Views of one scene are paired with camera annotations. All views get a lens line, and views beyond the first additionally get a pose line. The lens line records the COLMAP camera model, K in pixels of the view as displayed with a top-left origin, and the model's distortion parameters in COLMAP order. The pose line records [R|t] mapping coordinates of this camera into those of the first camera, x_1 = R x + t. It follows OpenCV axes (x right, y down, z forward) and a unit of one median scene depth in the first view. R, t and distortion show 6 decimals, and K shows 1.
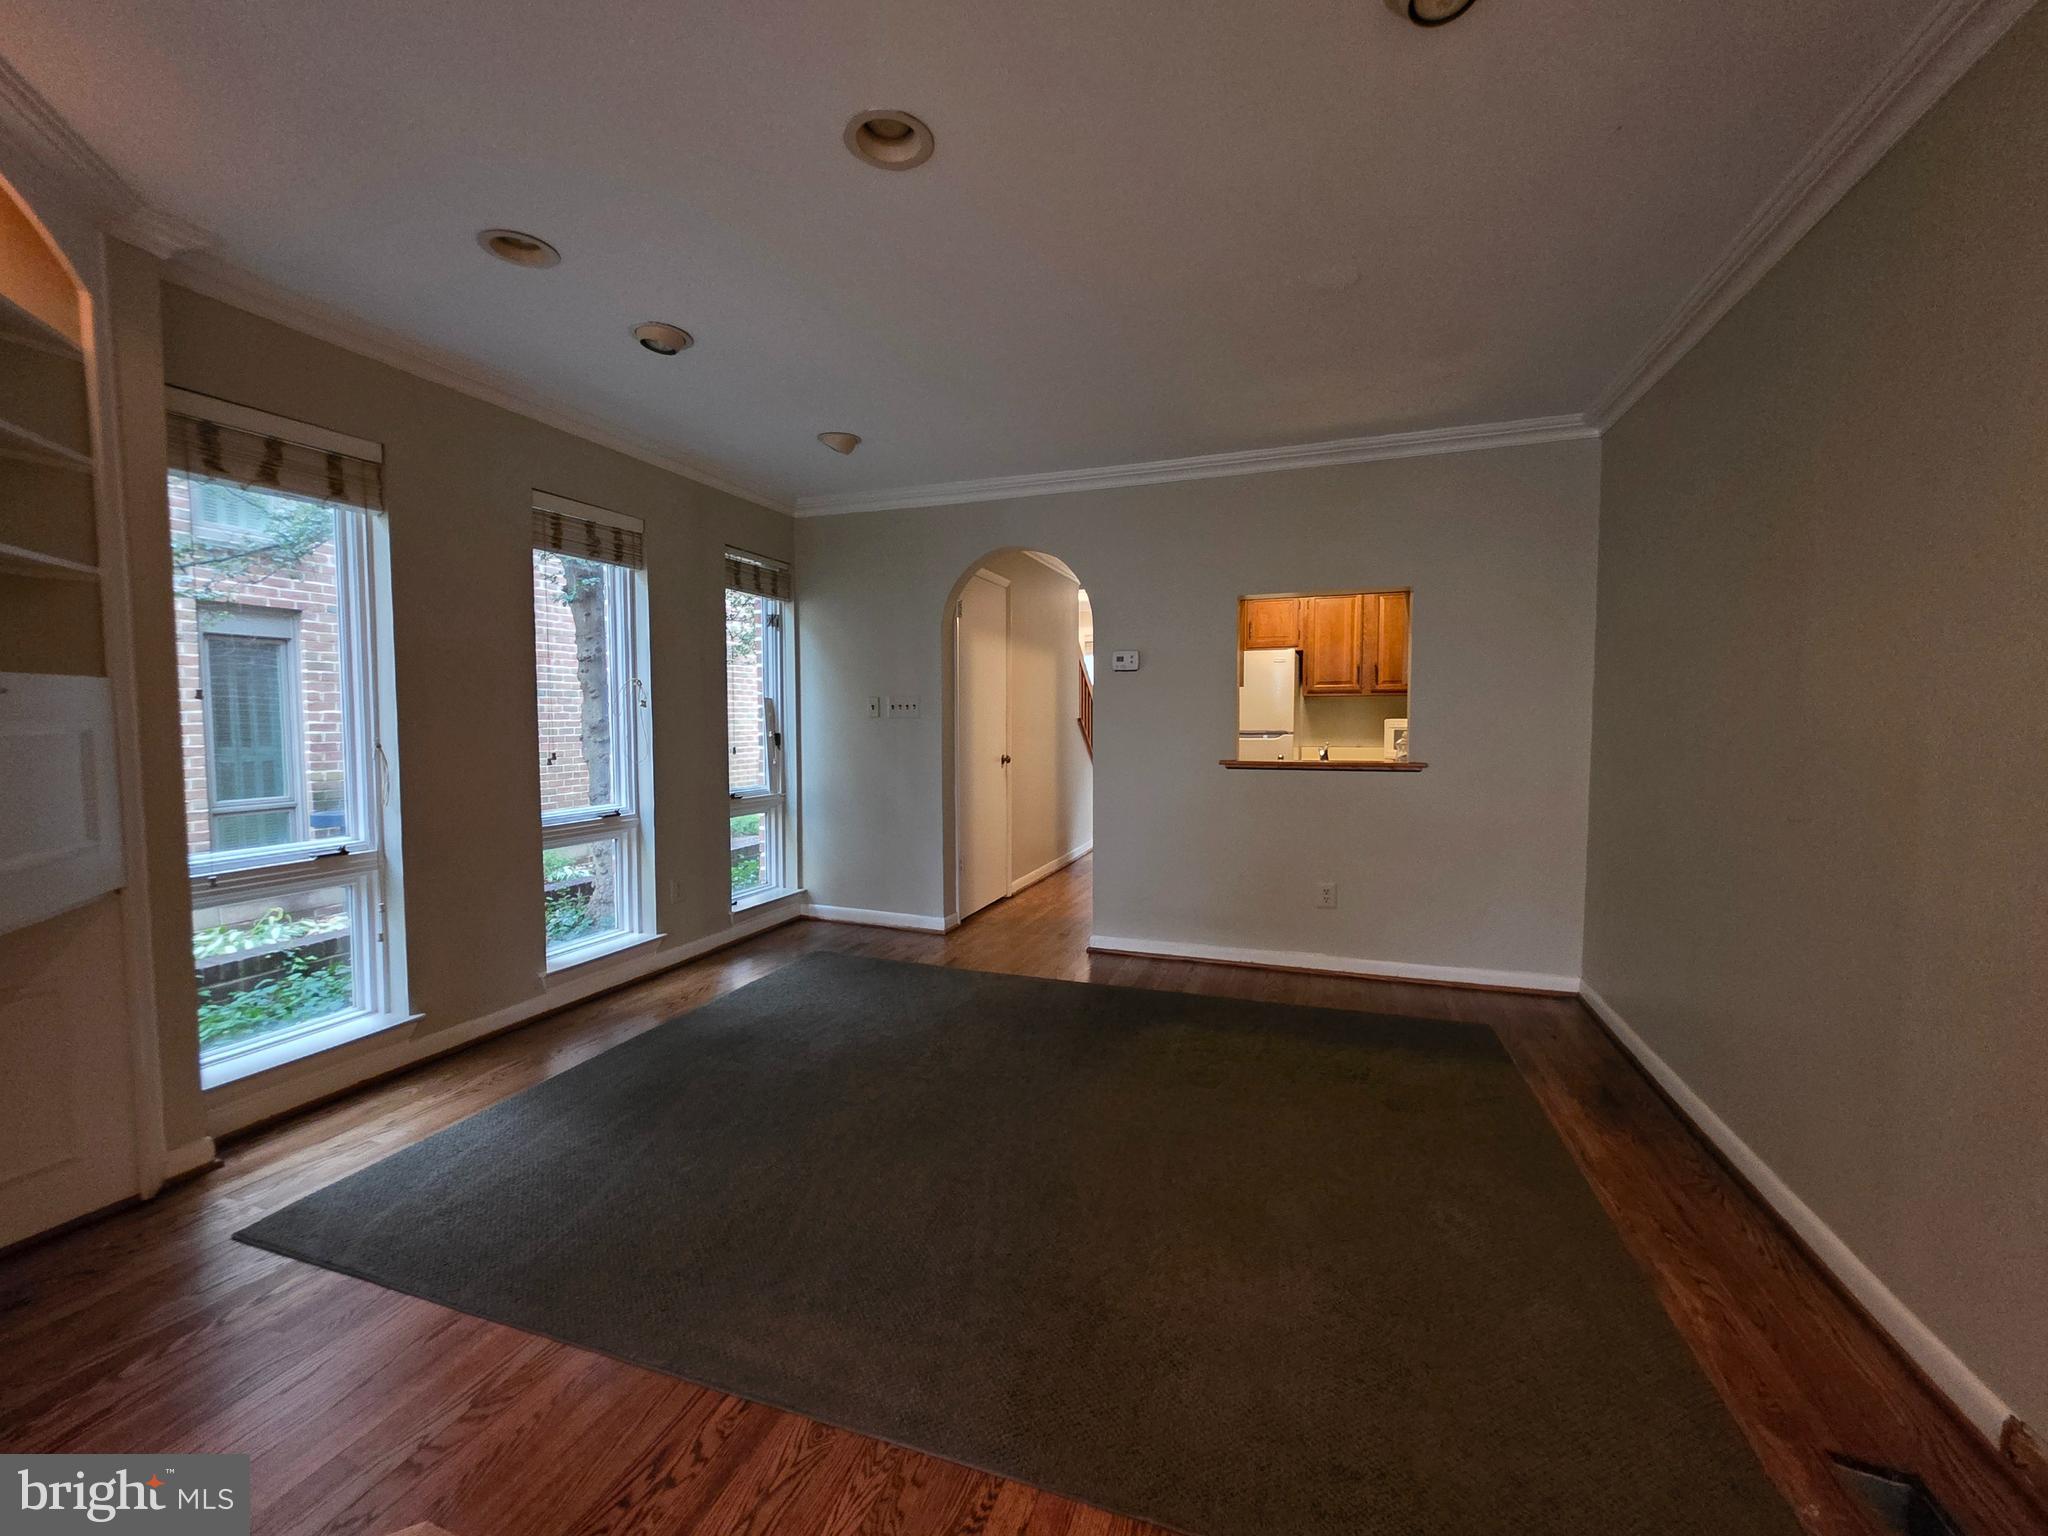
lens RADIAL K [[823.5, 0, 1033.9], [0, 823.5, 762.5], [0, 0, 1]] dist [-0.000020, 0.000193]
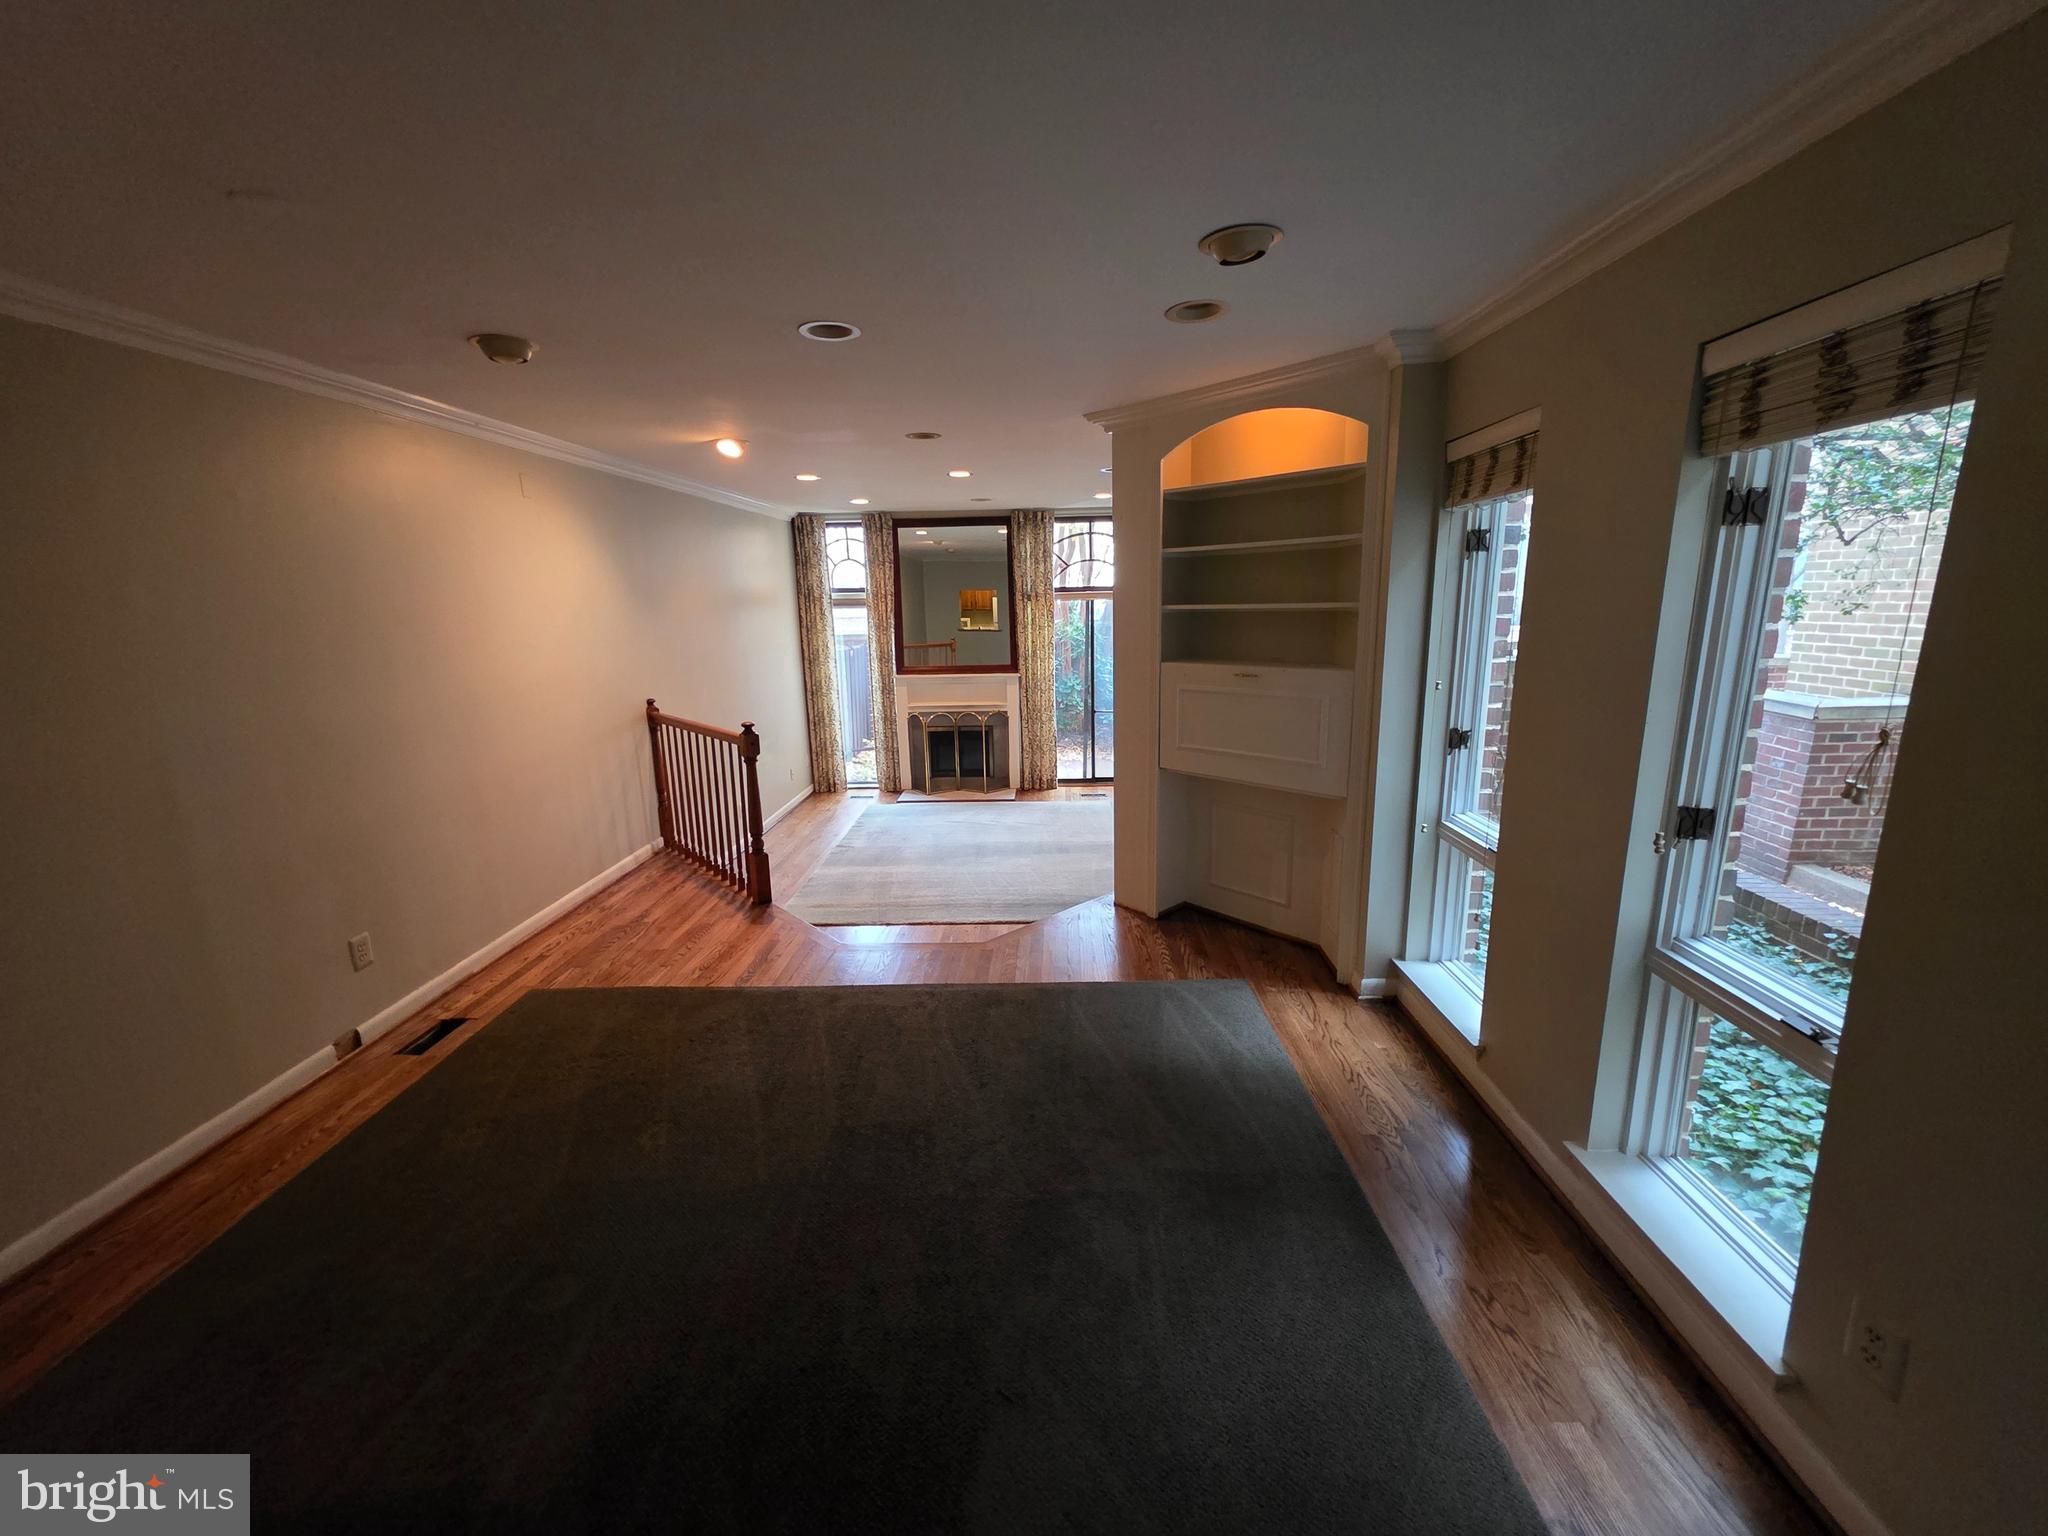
lens RADIAL K [[823.5, 0, 1017.5], [0, 823.5, 766.4], [0, 0, 1]] dist [-0.000020, 0.000193]
pose [[-0.958165, 0.079843, -0.274855, -0.012667], [0.006567, 0.966183, 0.257775, -0.150730], [0.286141, 0.245186, -0.926287, 1.032423]]
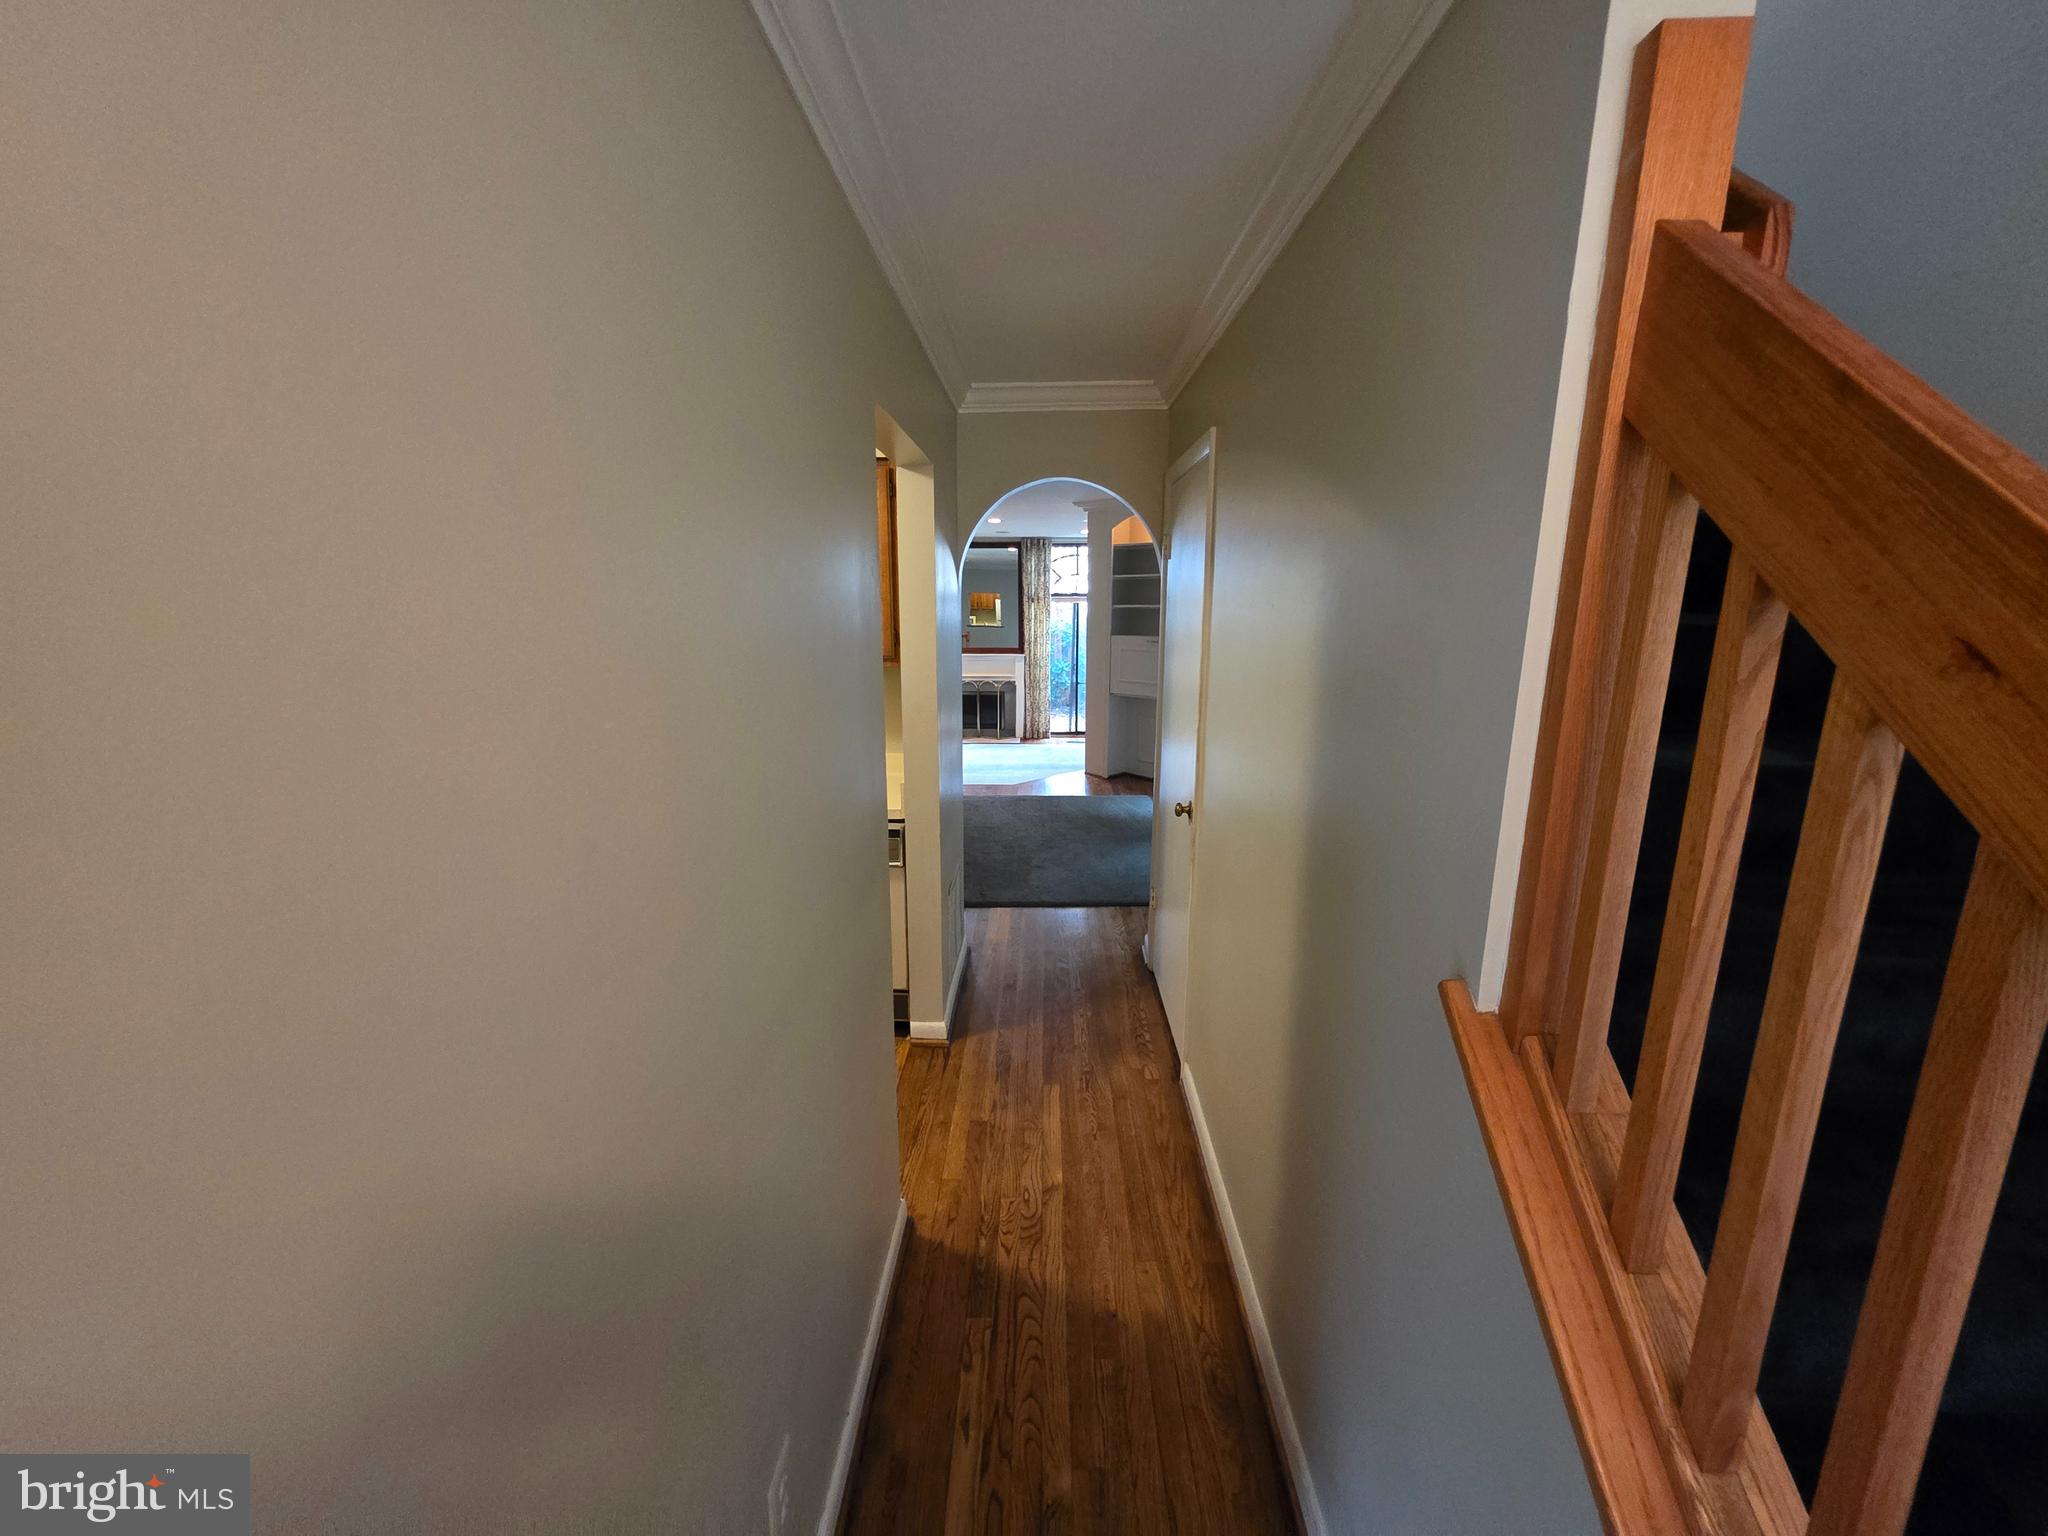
lens RADIAL K [[823.5, 0, 1019.0], [0, 823.5, 769.8], [0, 0, 1]] dist [-0.000020, 0.000193]
pose [[-0.954541, 0.060951, -0.291780, 0.255046], [-0.017168, 0.966004, 0.257957, -0.191210], [0.297584, 0.251240, -0.921044, 1.744641]]
